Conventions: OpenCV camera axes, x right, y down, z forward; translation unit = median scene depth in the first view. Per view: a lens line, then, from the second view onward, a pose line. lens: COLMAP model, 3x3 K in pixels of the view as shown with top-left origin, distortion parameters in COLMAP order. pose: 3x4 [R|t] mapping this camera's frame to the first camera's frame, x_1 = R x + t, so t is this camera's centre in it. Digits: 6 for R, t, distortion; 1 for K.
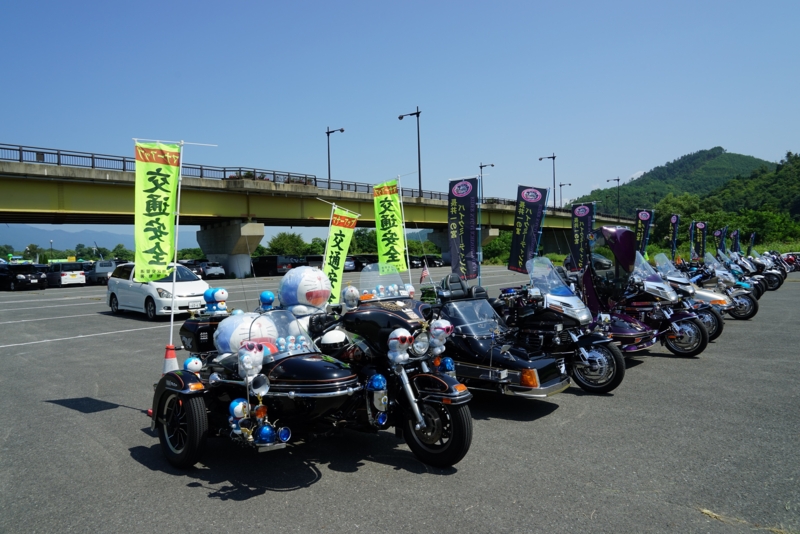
lens RADIAL K [[558.9, 0, 420.3], [0, 558.9, 274.3], [0, 0, 1]] dist [-0.034973, 0.011166]
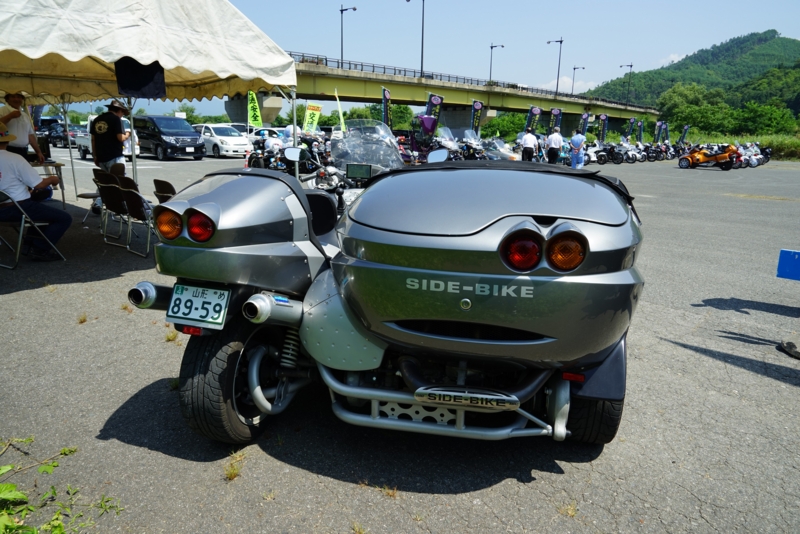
lens RADIAL K [[558.9, 0, 423.3], [0, 558.9, 274.4], [0, 0, 1]] dist [-0.034973, 0.011166]
pose [[0.998313, 0.053586, -0.022347, 0.039312], [-0.047608, 0.975853, 0.213177, 0.006425], [0.033231, -0.211754, 0.976758, -0.134919]]
